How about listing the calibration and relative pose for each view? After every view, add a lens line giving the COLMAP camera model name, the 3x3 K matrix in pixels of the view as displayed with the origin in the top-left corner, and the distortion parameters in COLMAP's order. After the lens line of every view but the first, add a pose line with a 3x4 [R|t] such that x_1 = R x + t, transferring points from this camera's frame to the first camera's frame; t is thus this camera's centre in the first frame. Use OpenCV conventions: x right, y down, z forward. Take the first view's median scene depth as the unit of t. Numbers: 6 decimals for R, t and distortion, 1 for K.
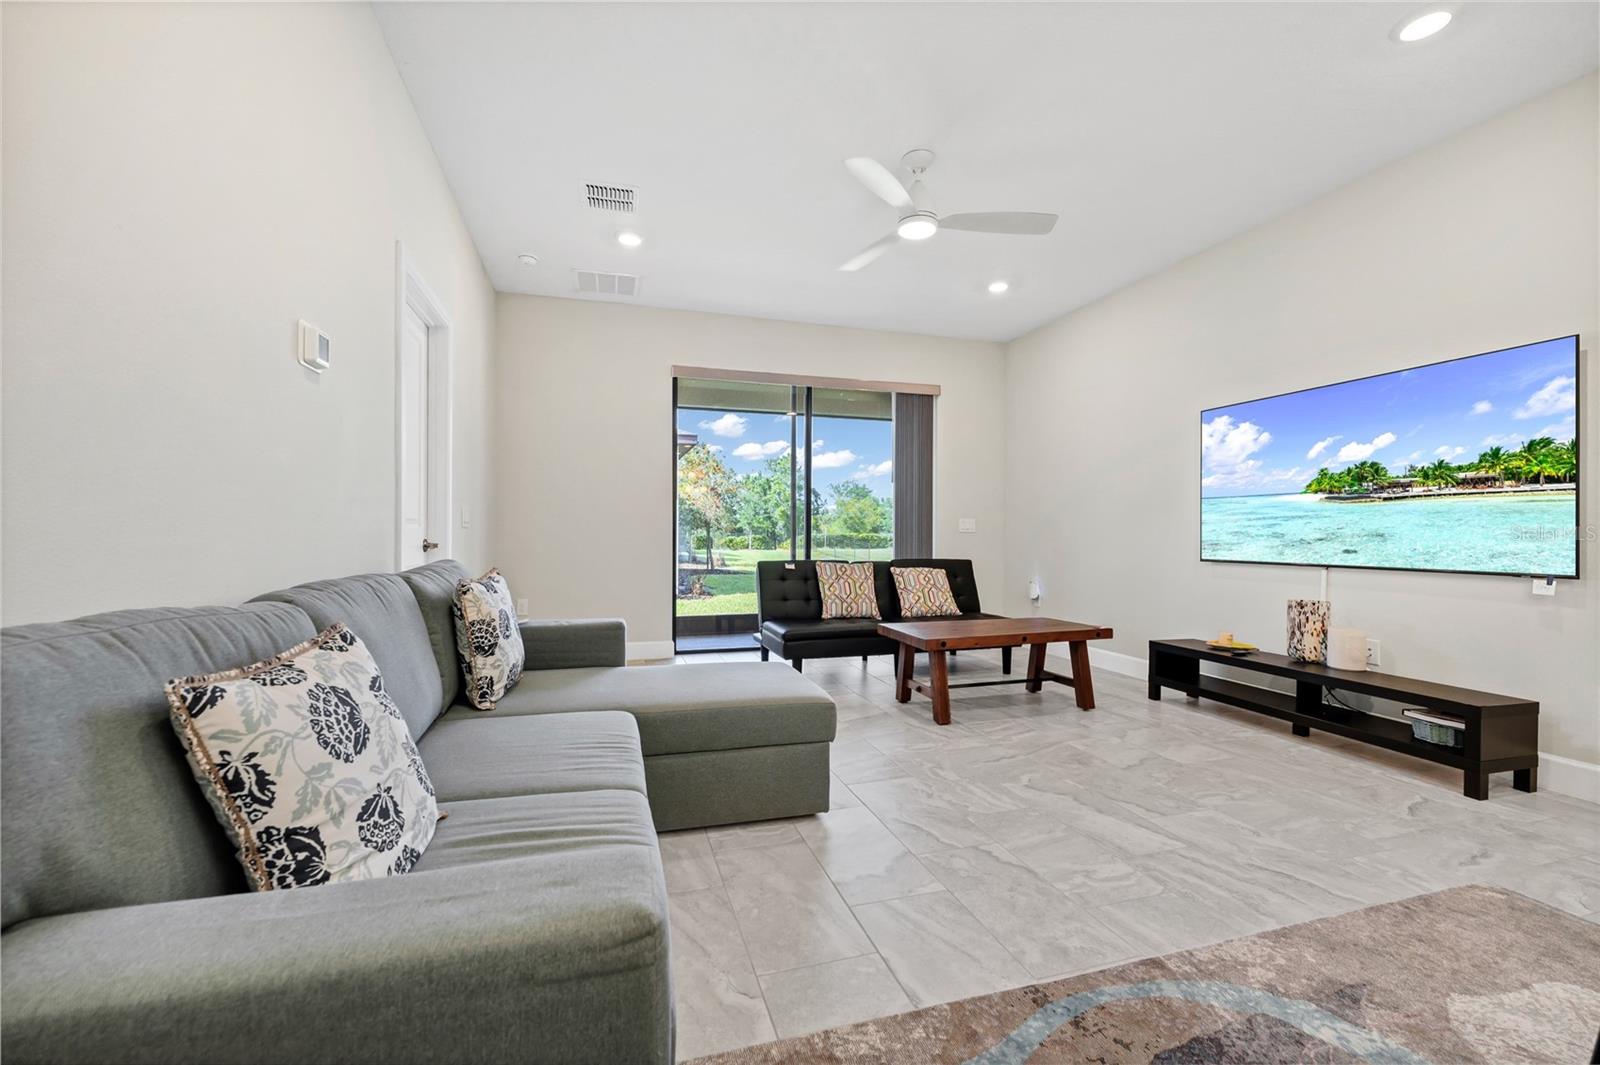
lens RADIAL K [[649.5, 0, 778.1], [0, 649.5, 521.7], [0, 0, 1]] dist [-0.002279, -0.000399]
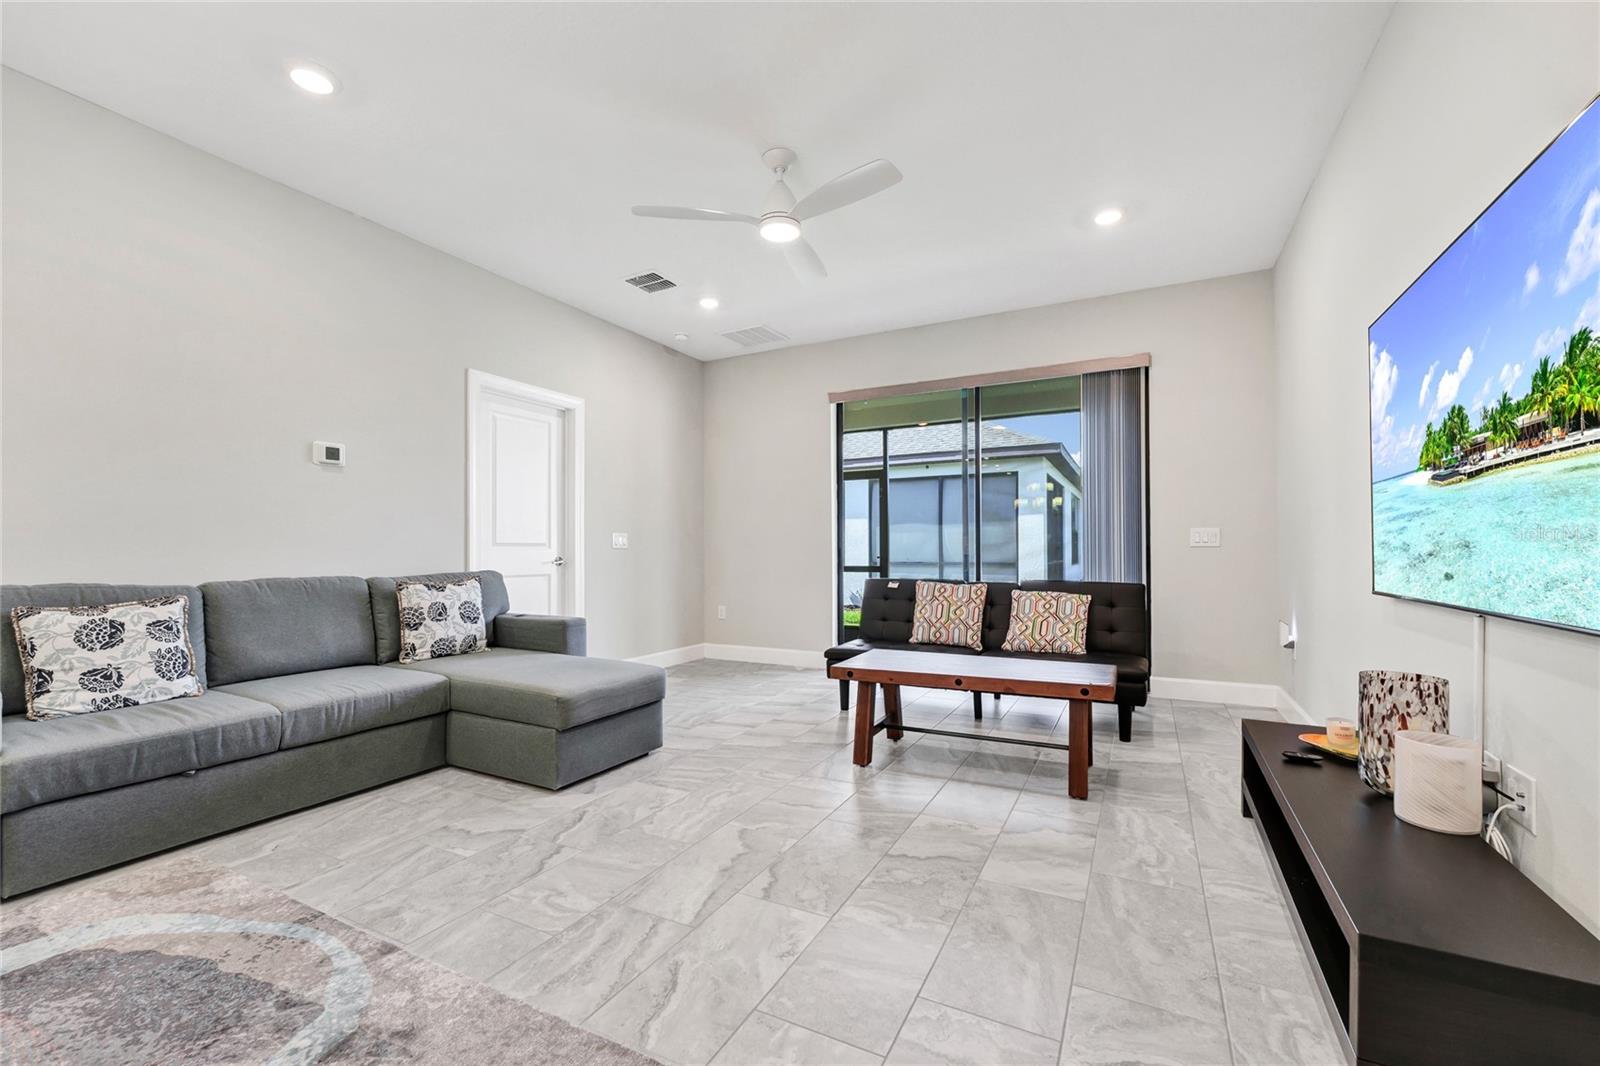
lens RADIAL K [[646.0, 0, 801.7], [0, 646.0, 528.6], [0, 0, 1]] dist [-0.003436, 0.000346]
pose [[0.731256, -0.028330, -0.681514, 1.186177], [0.017546, 0.999588, -0.022725, 0.009814], [0.681877, 0.004660, 0.731452, 0.438586]]
